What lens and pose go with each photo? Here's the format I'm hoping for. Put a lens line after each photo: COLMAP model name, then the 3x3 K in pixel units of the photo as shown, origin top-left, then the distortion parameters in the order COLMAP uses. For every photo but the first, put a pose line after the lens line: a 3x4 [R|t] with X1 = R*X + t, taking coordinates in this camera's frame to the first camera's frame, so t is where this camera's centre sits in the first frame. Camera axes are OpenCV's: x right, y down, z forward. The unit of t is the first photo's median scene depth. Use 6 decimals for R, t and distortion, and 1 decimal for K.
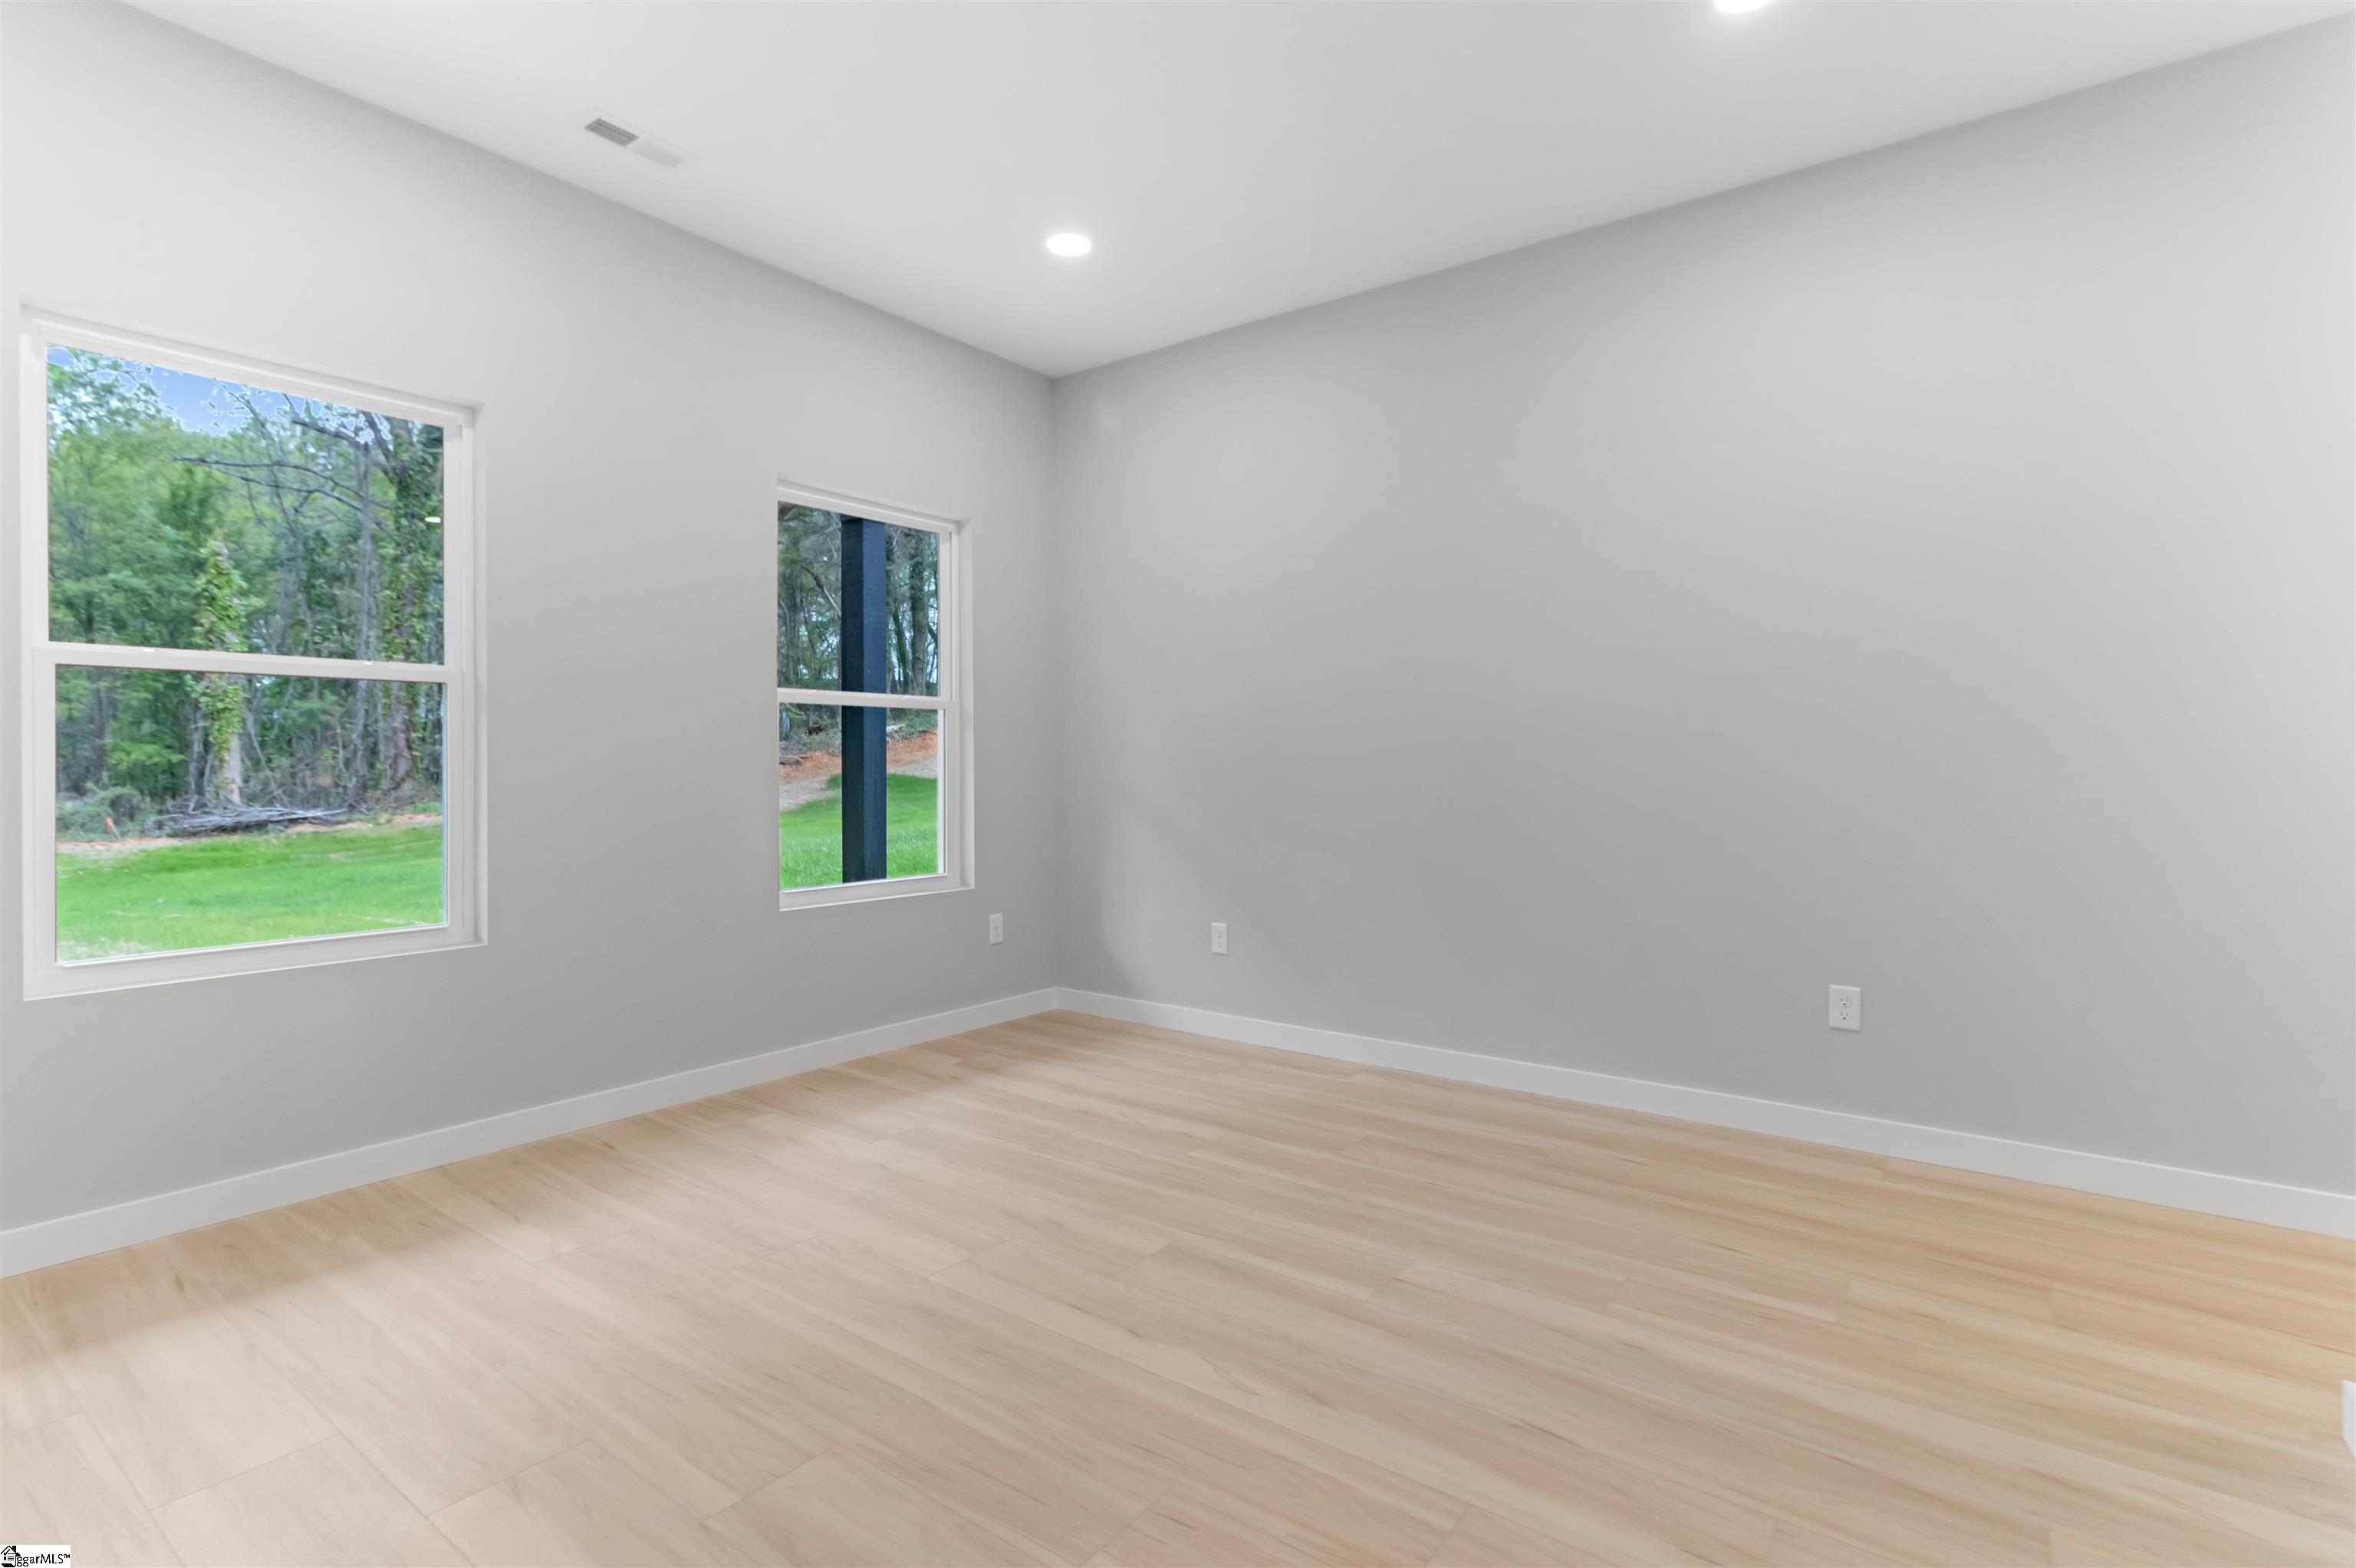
lens RADIAL K [[1128.5, 0, 1186.2], [0, 1128.5, 758.7], [0, 0, 1]] dist [-0.001098, -0.000374]
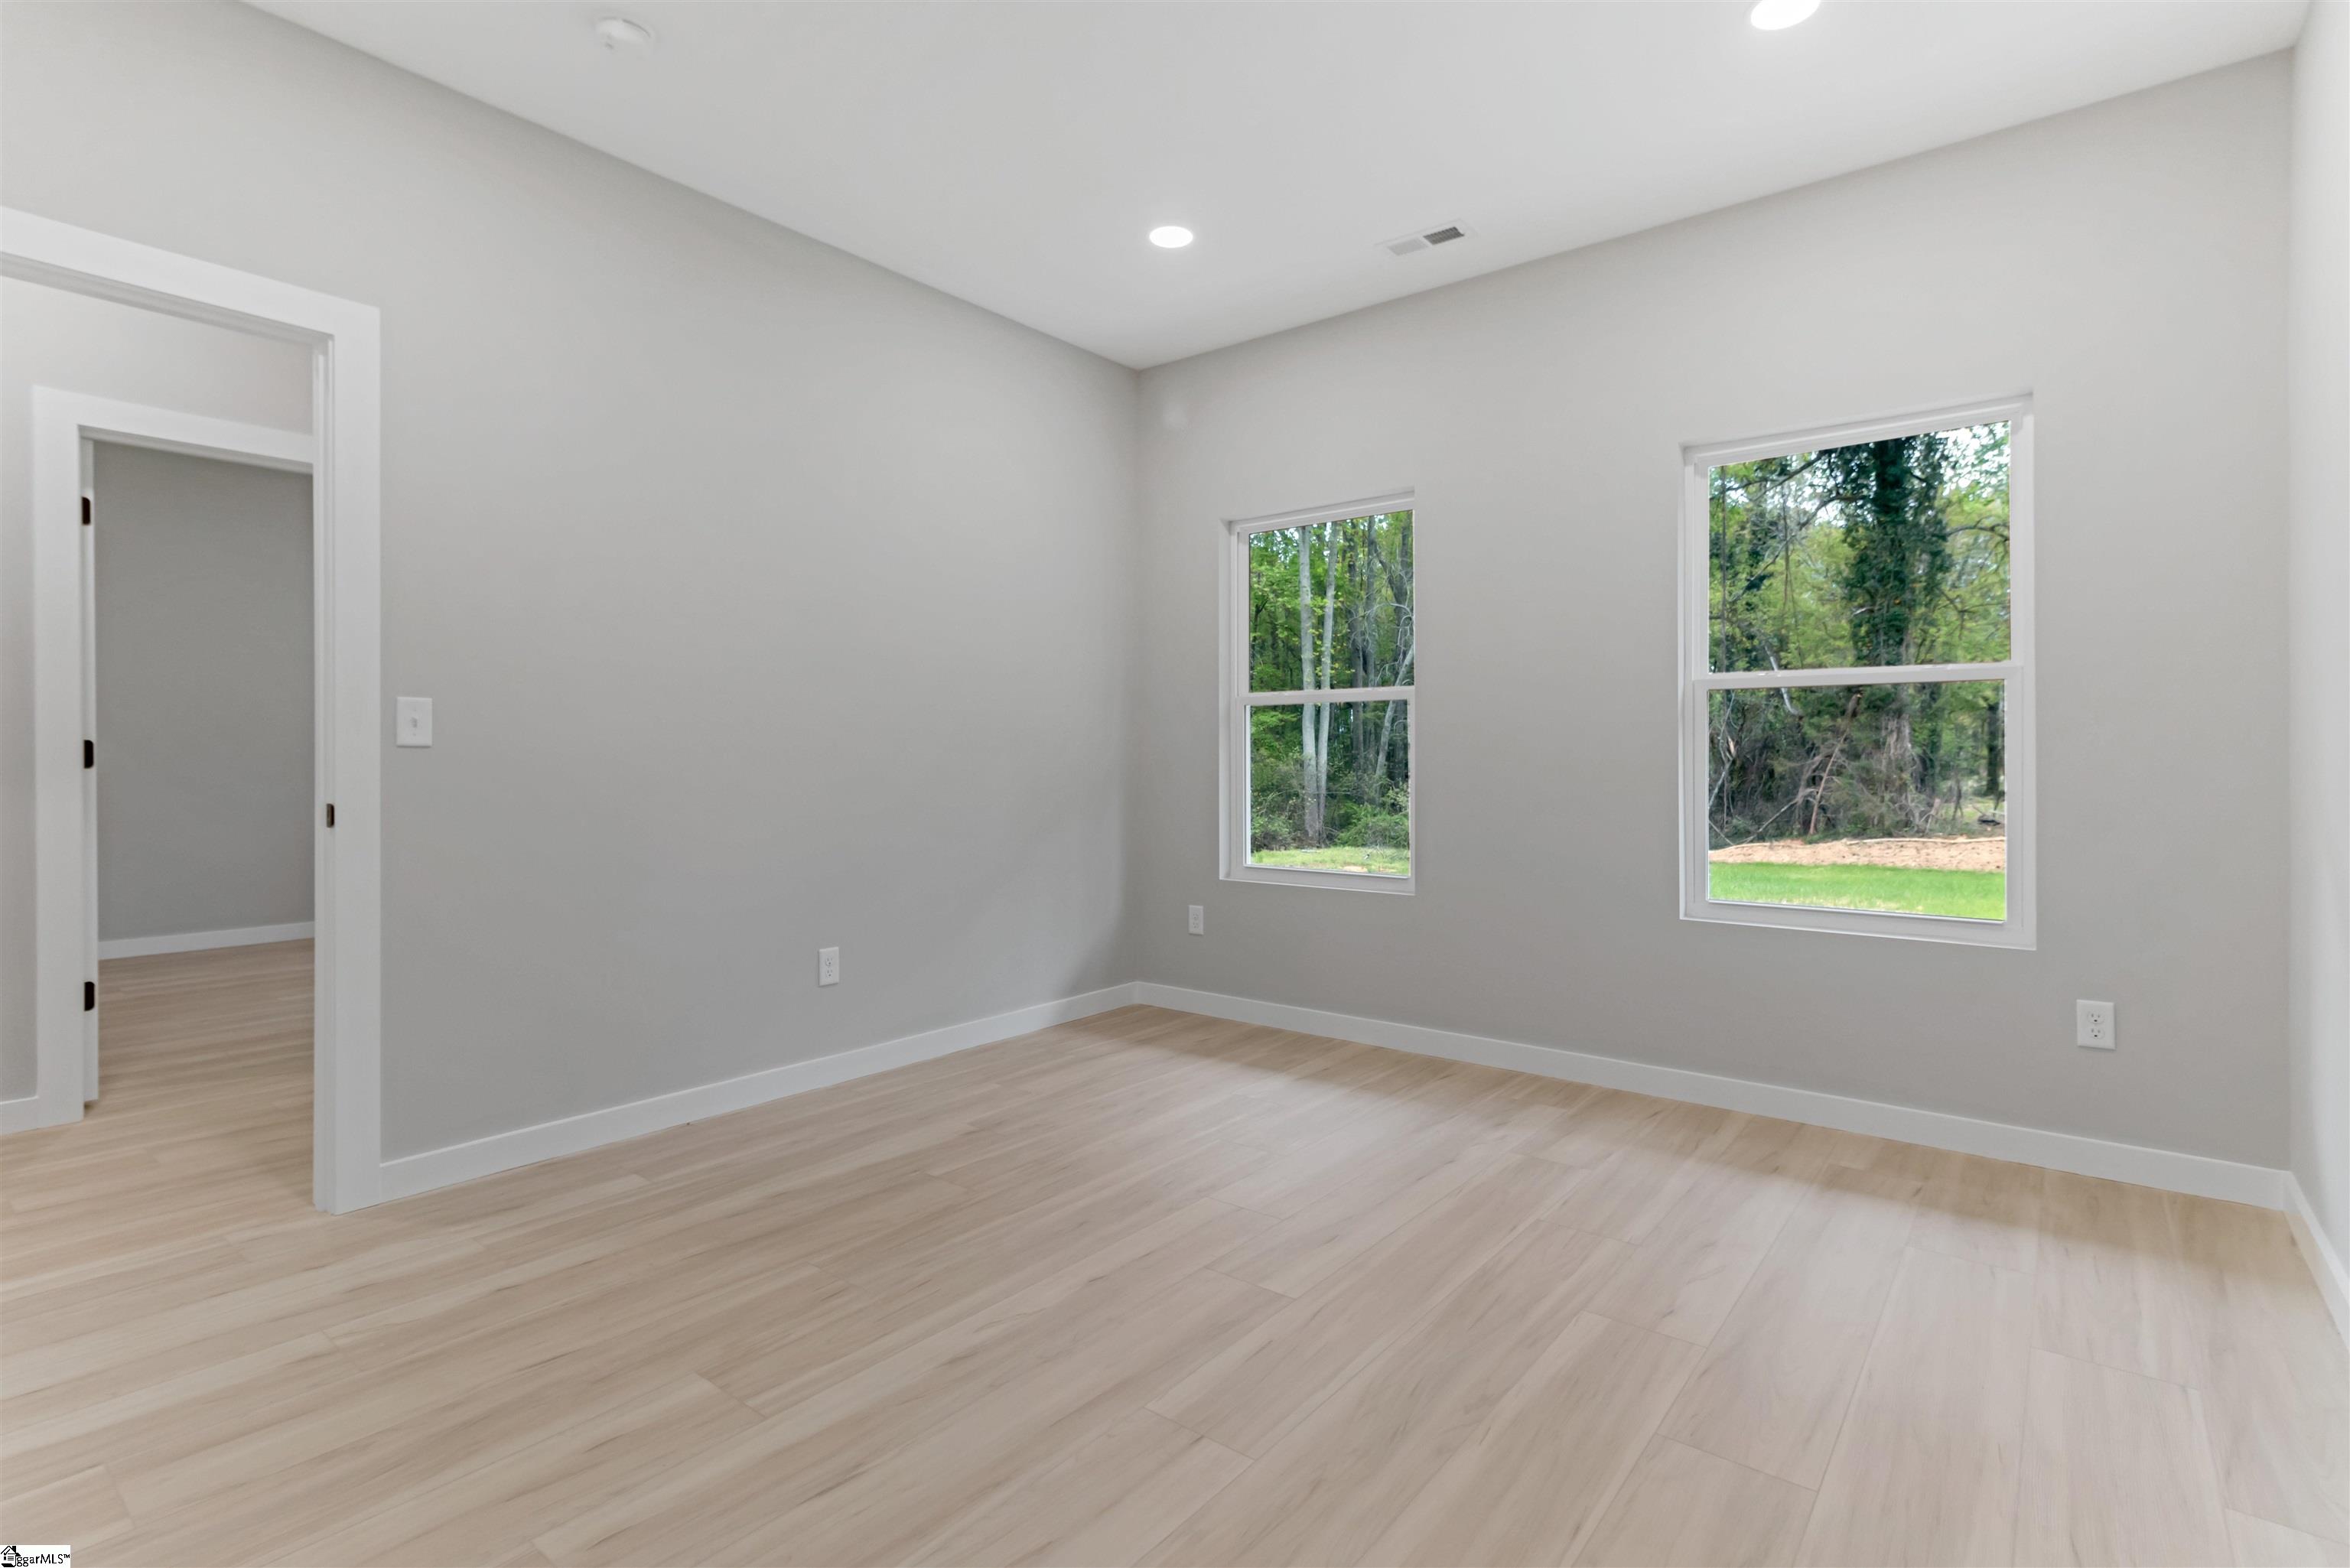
lens RADIAL K [[1105.0, 0, 1140.9], [0, 1105.0, 765.2], [0, 0, 1]] dist [-0.037234, -0.000034]
pose [[-0.057418, 0.000810, -0.998350, 0.800667], [0.000038, 1.000000, 0.000809, 0.011738], [0.998350, 0.000008, -0.057418, 0.883163]]
